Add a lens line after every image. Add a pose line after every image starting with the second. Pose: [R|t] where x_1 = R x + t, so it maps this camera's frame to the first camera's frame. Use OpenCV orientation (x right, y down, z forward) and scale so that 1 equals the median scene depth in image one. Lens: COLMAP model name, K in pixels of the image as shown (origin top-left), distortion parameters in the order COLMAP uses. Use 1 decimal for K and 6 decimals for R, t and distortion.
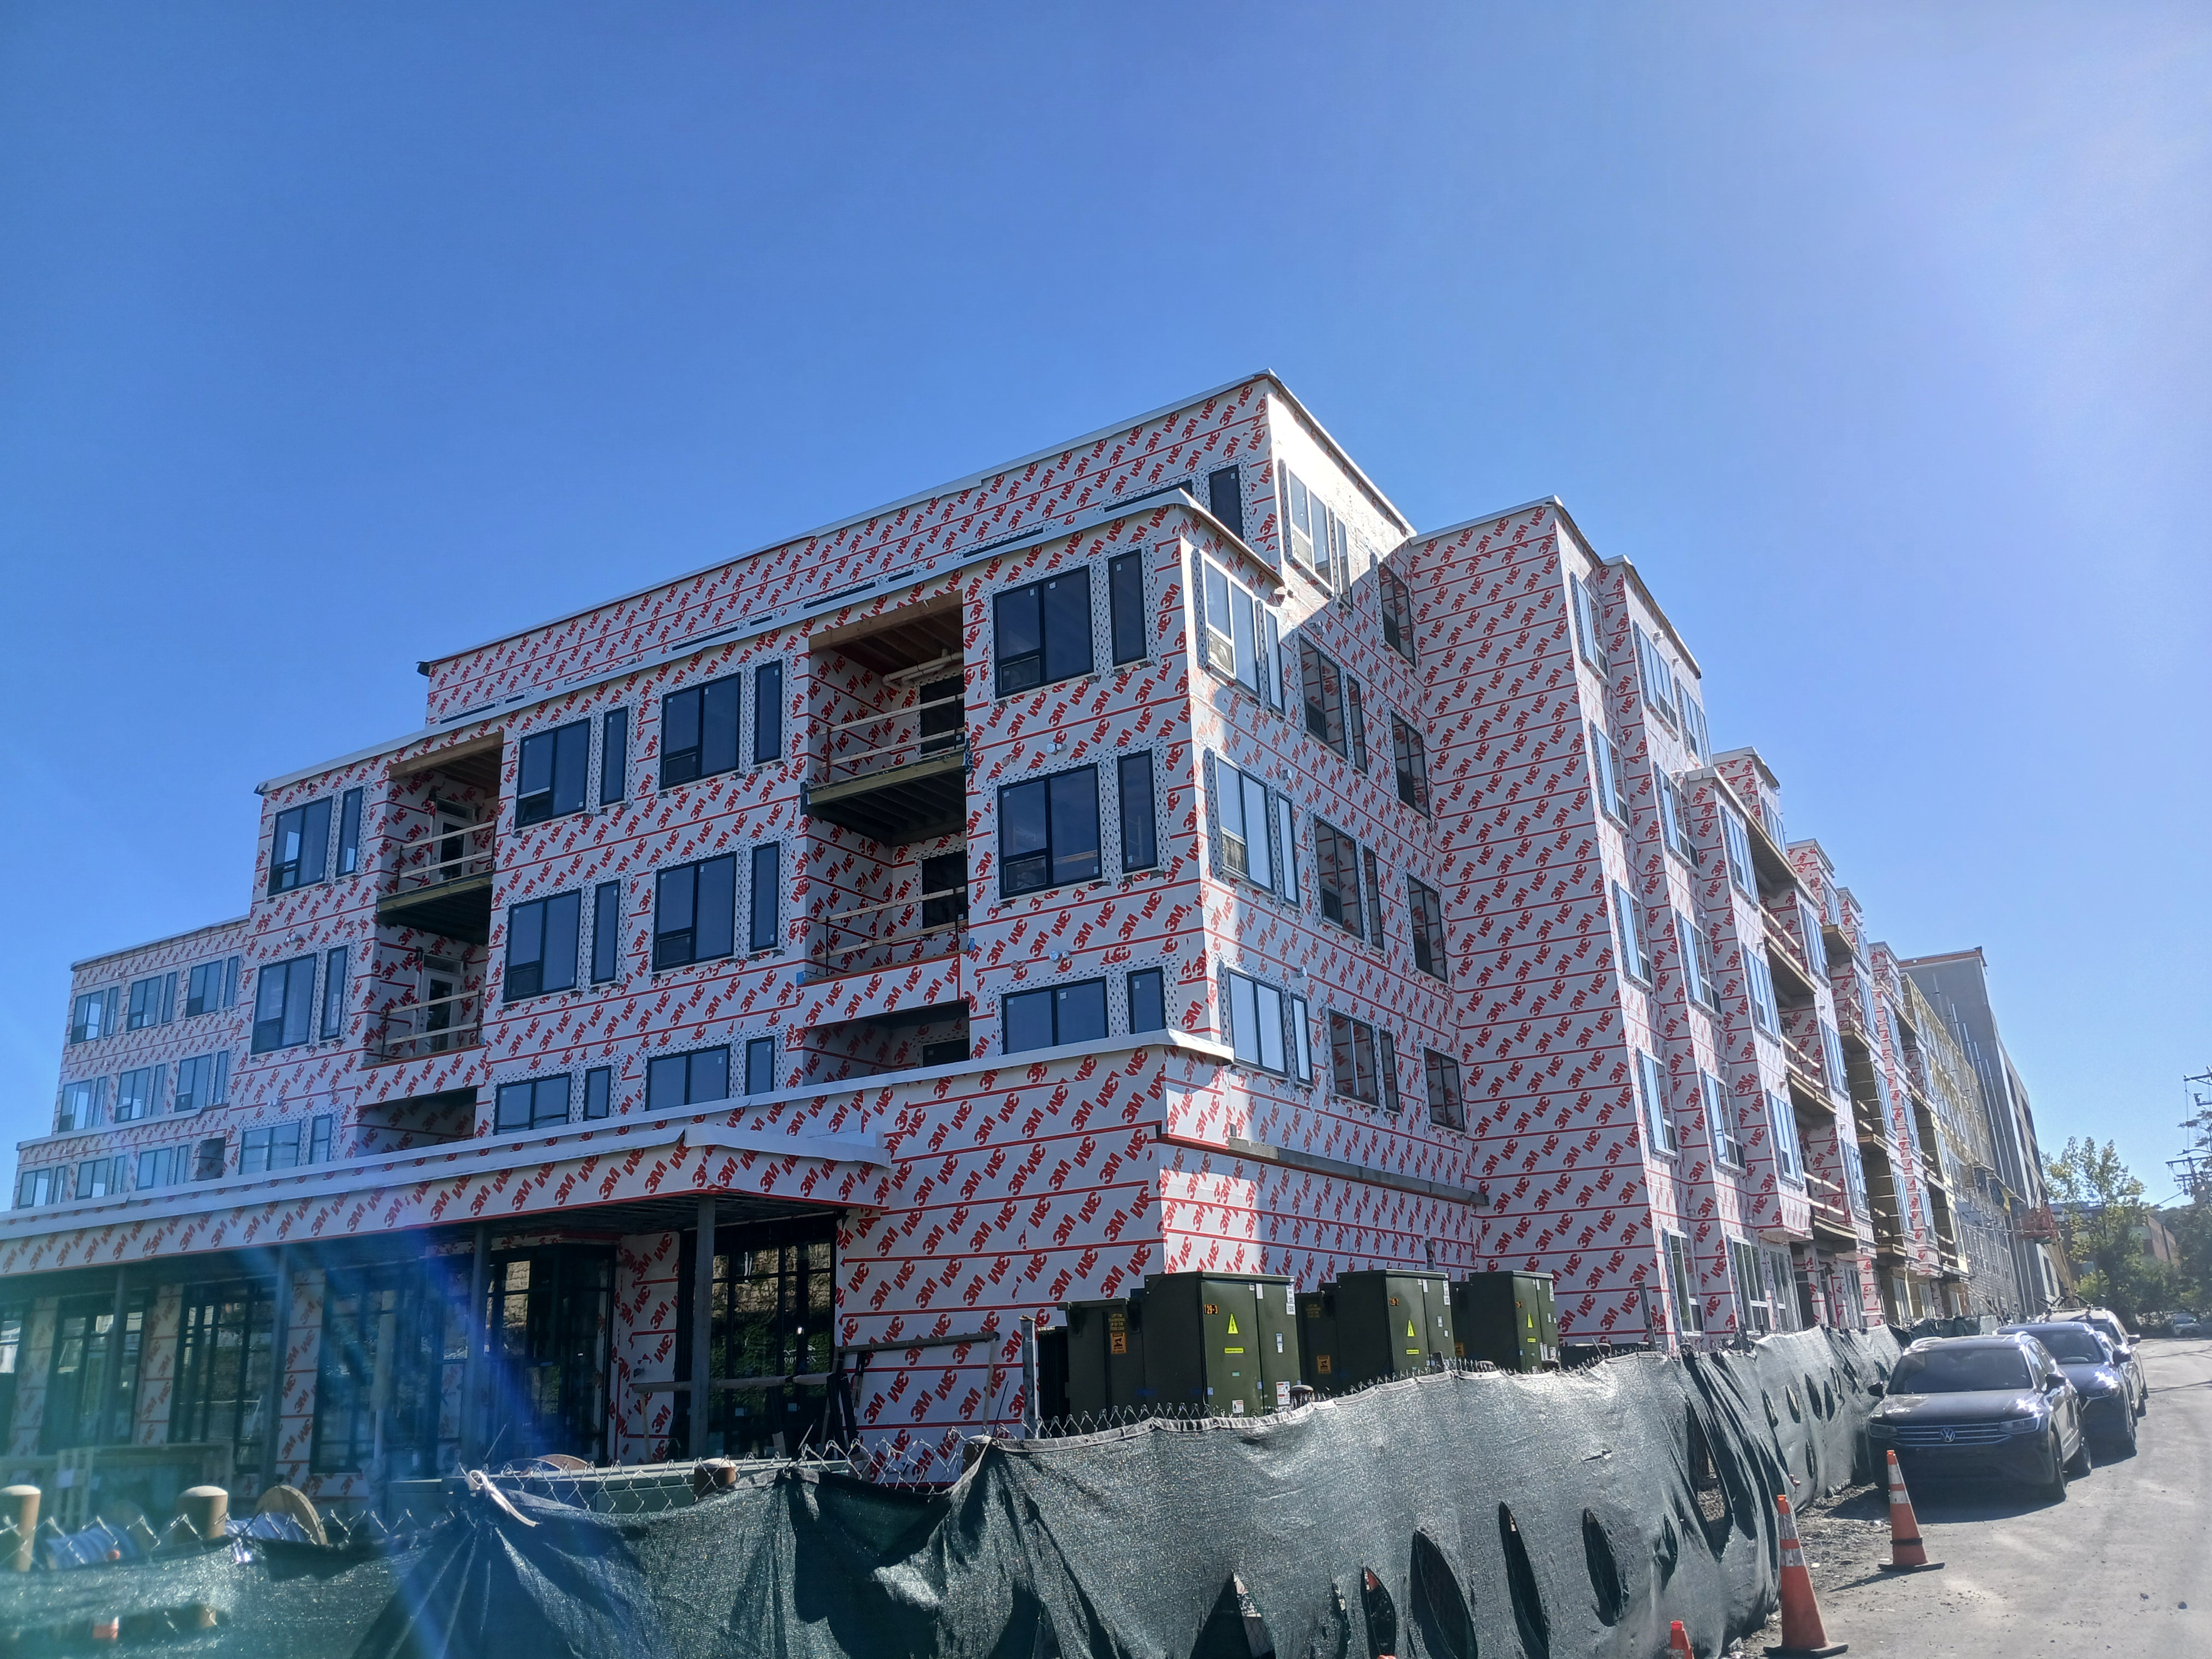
lens RADIAL K [[1699.7, 0, 1106.4], [0, 1699.7, 831.7], [0, 0, 1]] dist [0.002069, -0.010856]
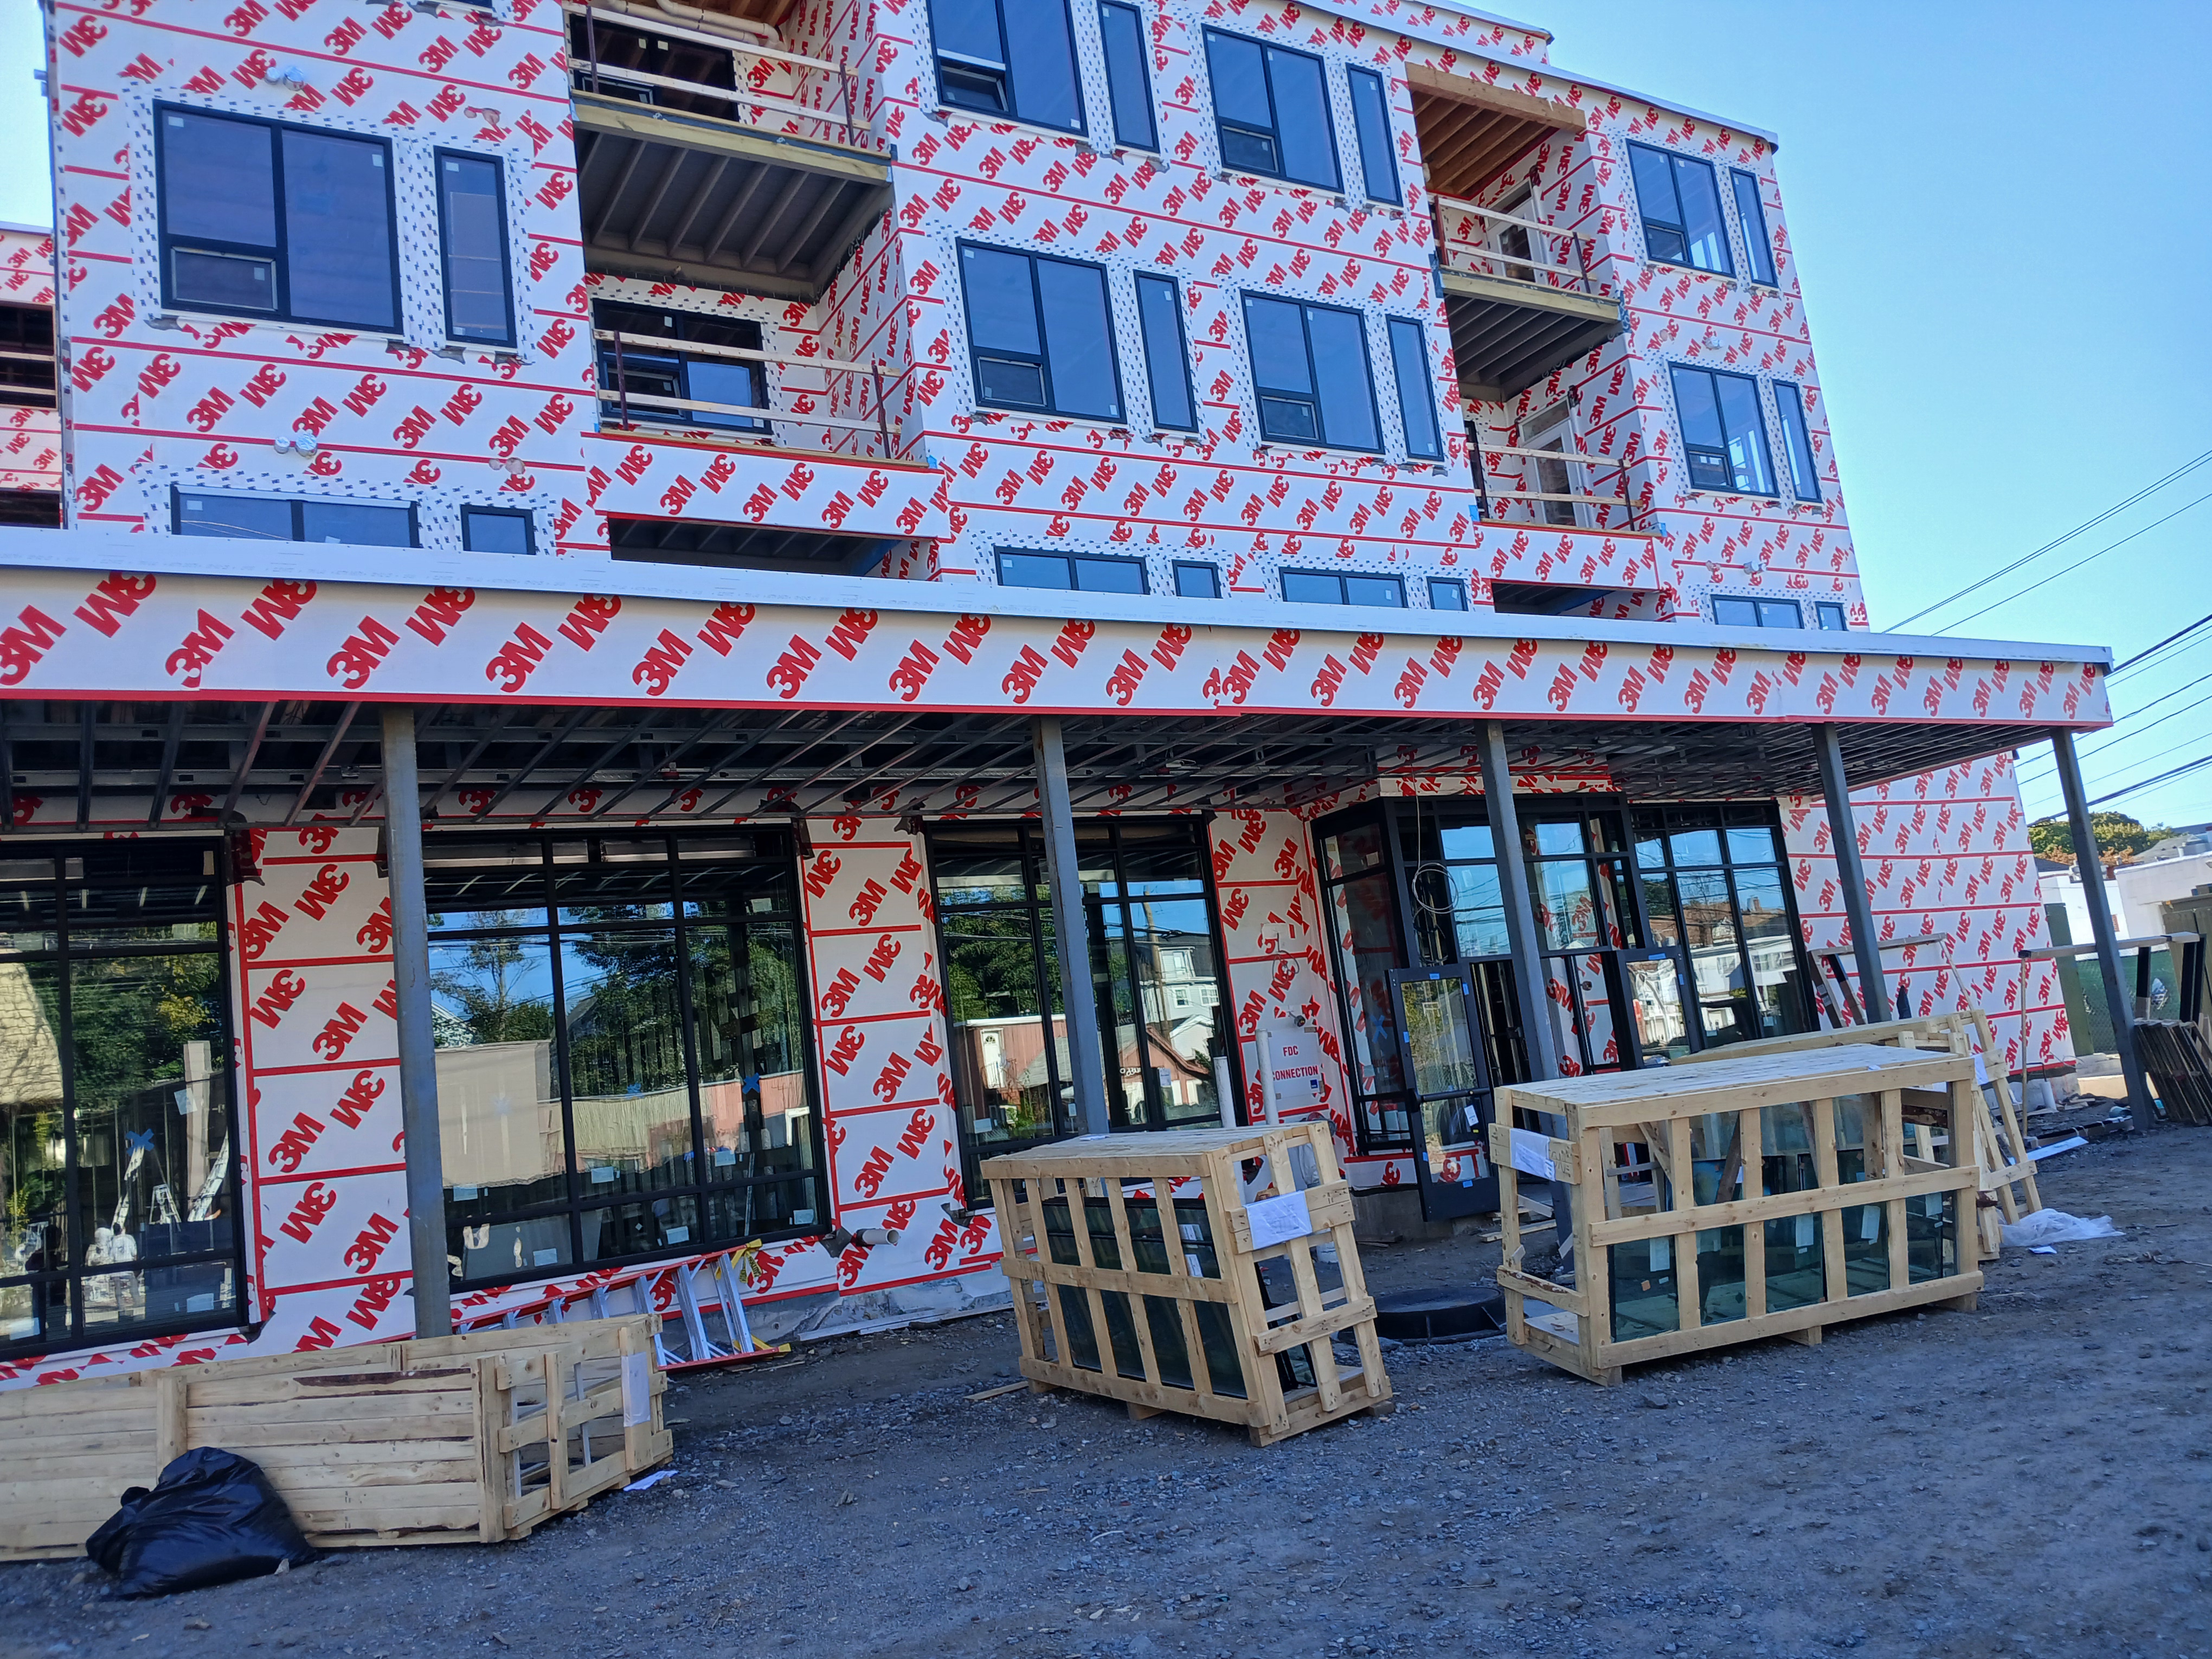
lens RADIAL K [[1699.7, 0, 1097.5], [0, 1699.7, 872.6], [0, 0, 1]] dist [0.002069, -0.010856]
pose [[0.490387, 0.099418, 0.865815, -0.834572], [-0.169113, 0.985444, -0.017370, 0.264491], [-0.854939, -0.137903, 0.500062, 0.690736]]
